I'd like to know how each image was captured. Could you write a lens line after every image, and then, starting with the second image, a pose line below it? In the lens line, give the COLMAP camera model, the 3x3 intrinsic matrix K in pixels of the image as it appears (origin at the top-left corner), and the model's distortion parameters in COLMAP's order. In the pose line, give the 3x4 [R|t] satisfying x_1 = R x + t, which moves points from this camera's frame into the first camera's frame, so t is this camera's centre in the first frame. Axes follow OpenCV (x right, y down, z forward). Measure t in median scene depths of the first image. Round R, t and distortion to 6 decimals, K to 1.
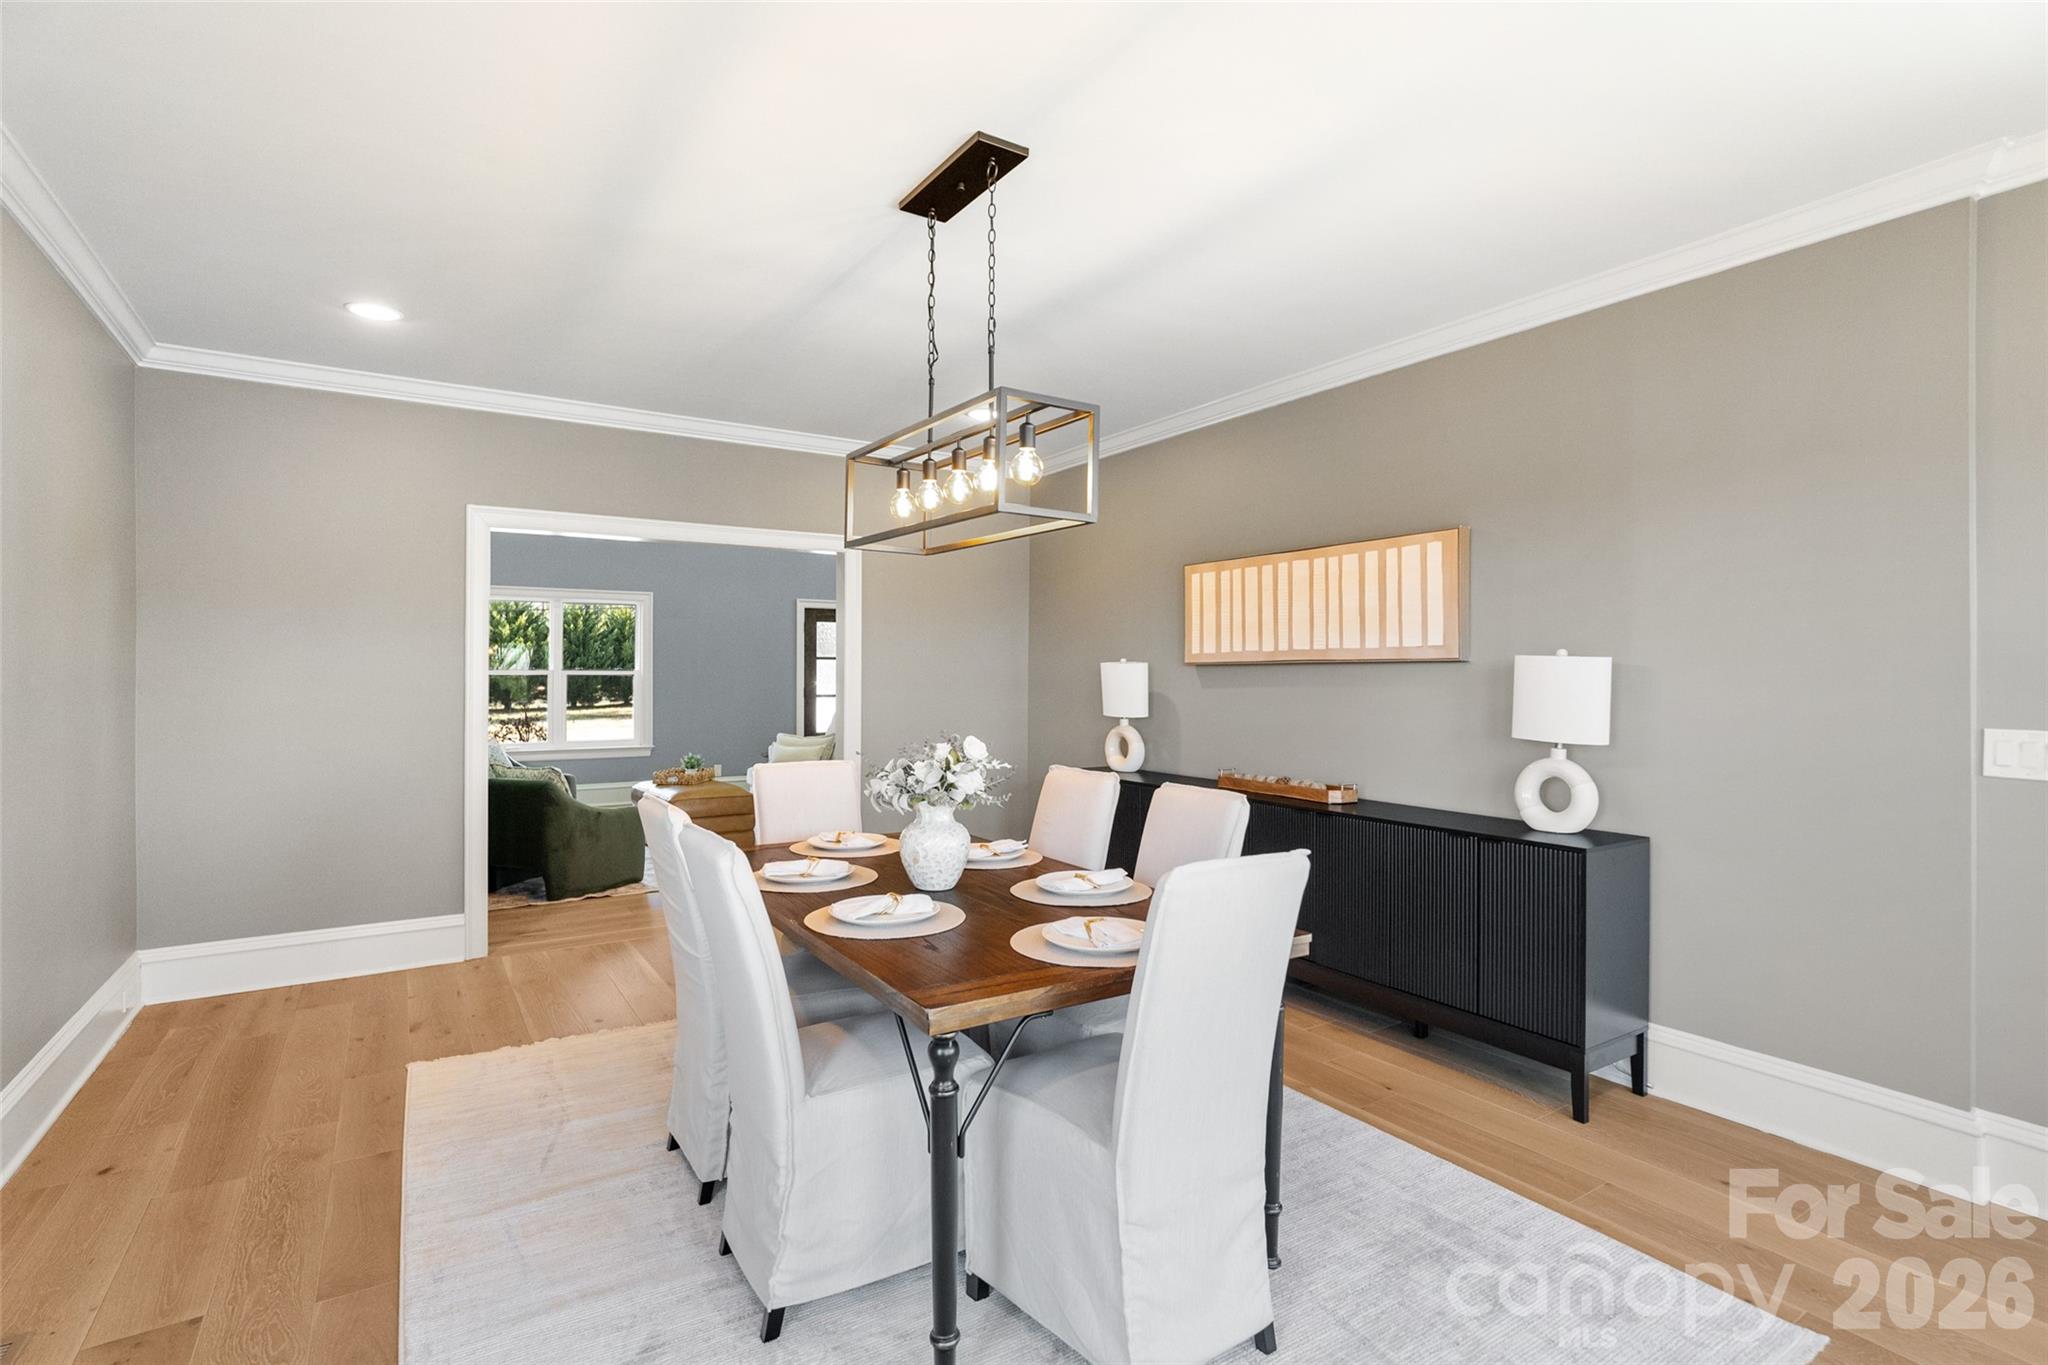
lens RADIAL K [[987.2, 0, 1035.3], [0, 987.2, 667.1], [0, 0, 1]] dist [-0.004540, -0.000309]
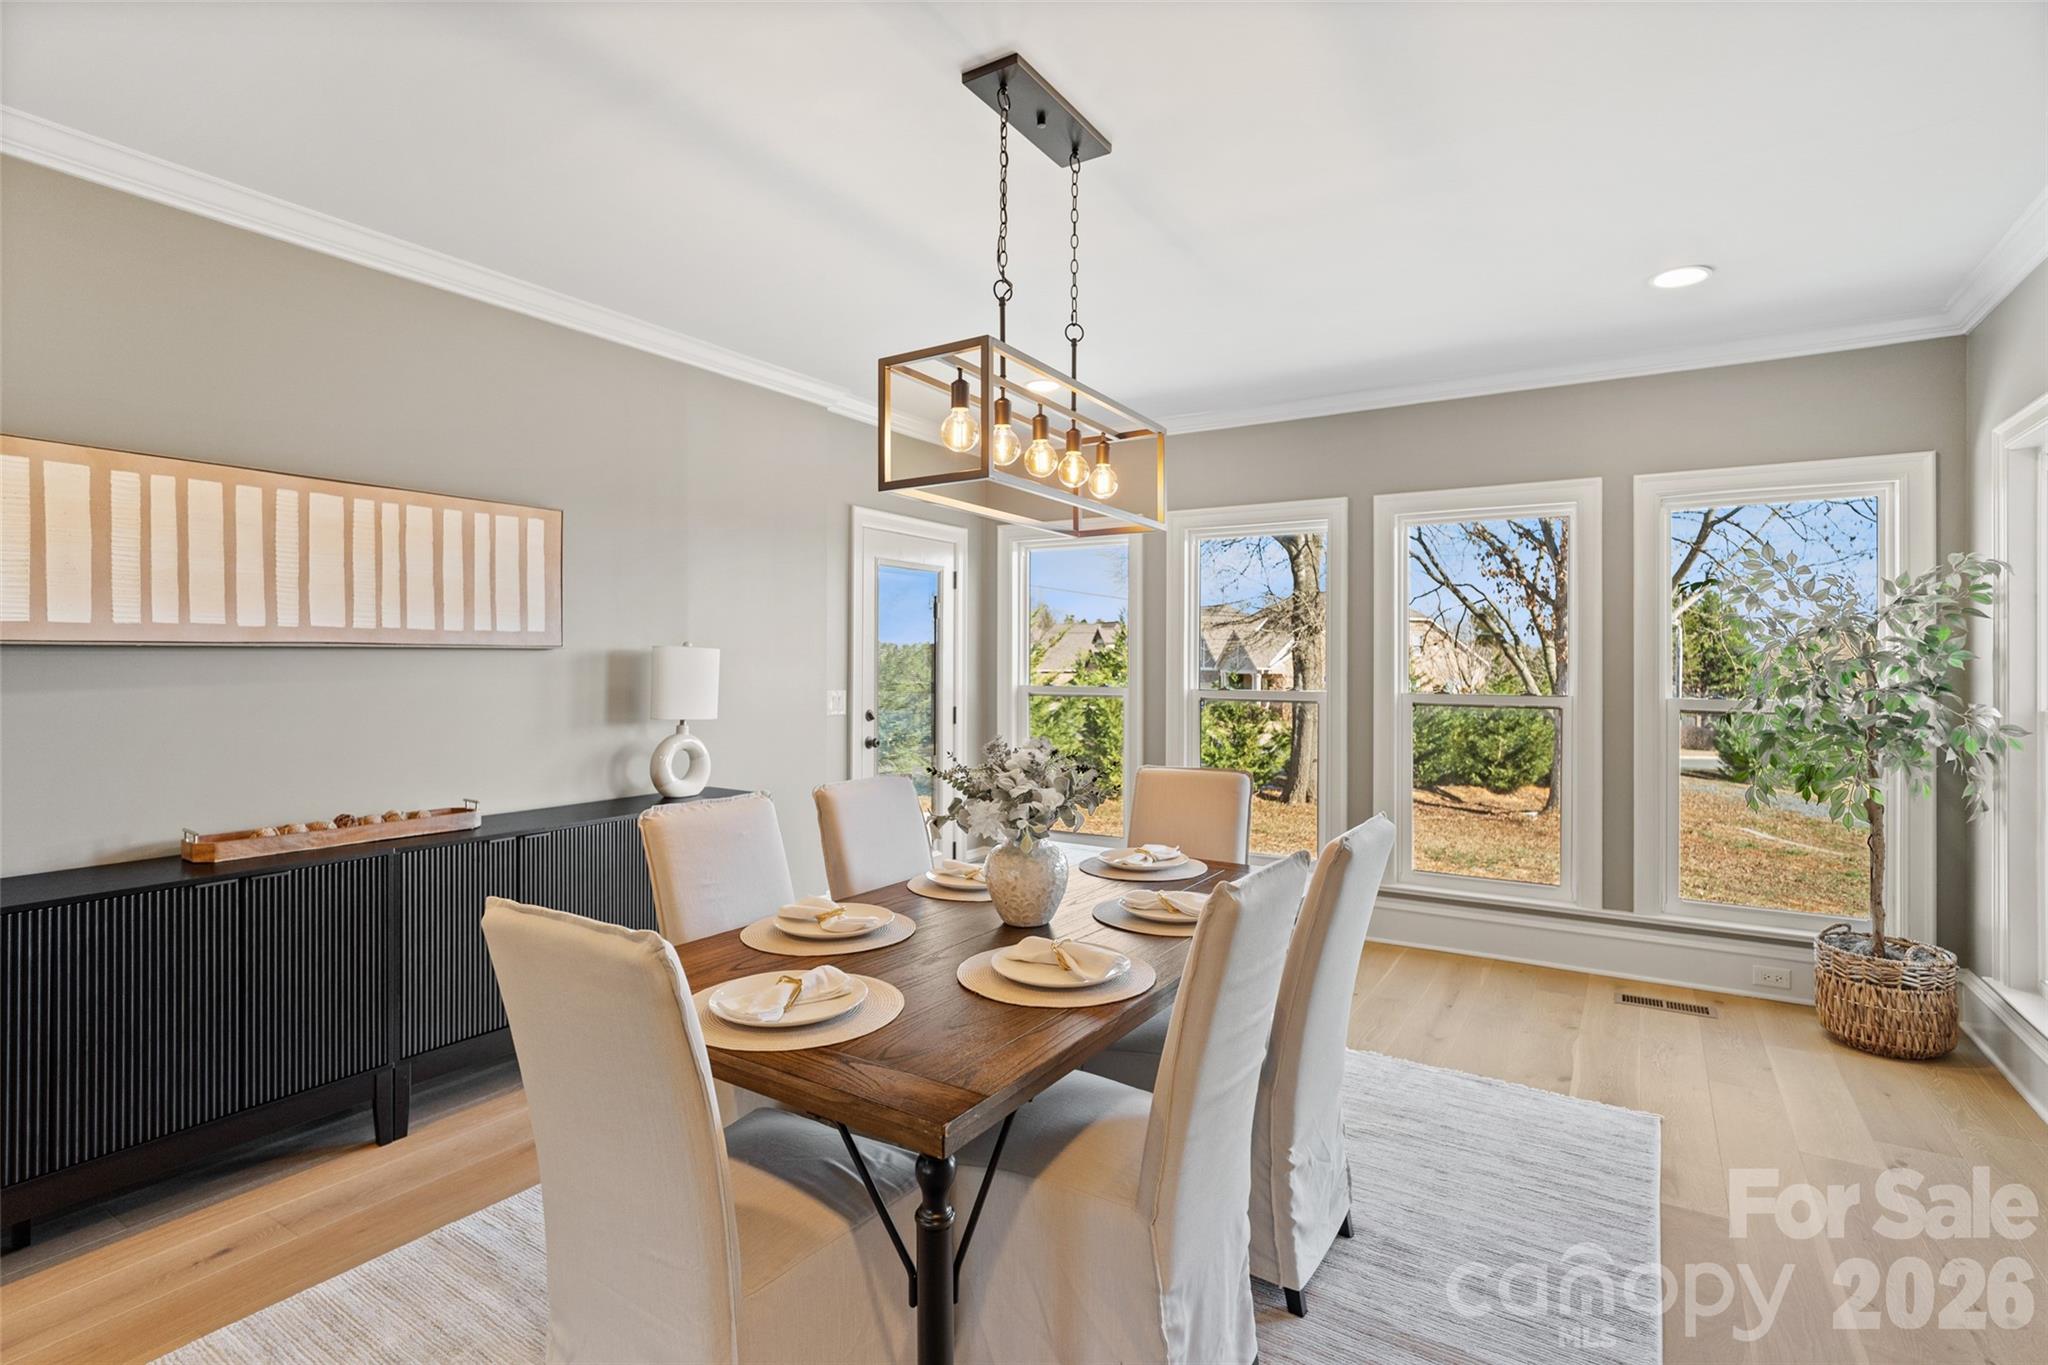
lens RADIAL K [[987.2, 0, 1038.4], [0, 987.2, 672.4], [0, 0, 1]] dist [-0.004540, -0.000309]
pose [[-0.427005, -0.011897, 0.904171, -0.586933], [-0.006696, 0.999928, 0.009994, 0.003411], [-0.904225, -0.001787, -0.427053, 0.911393]]
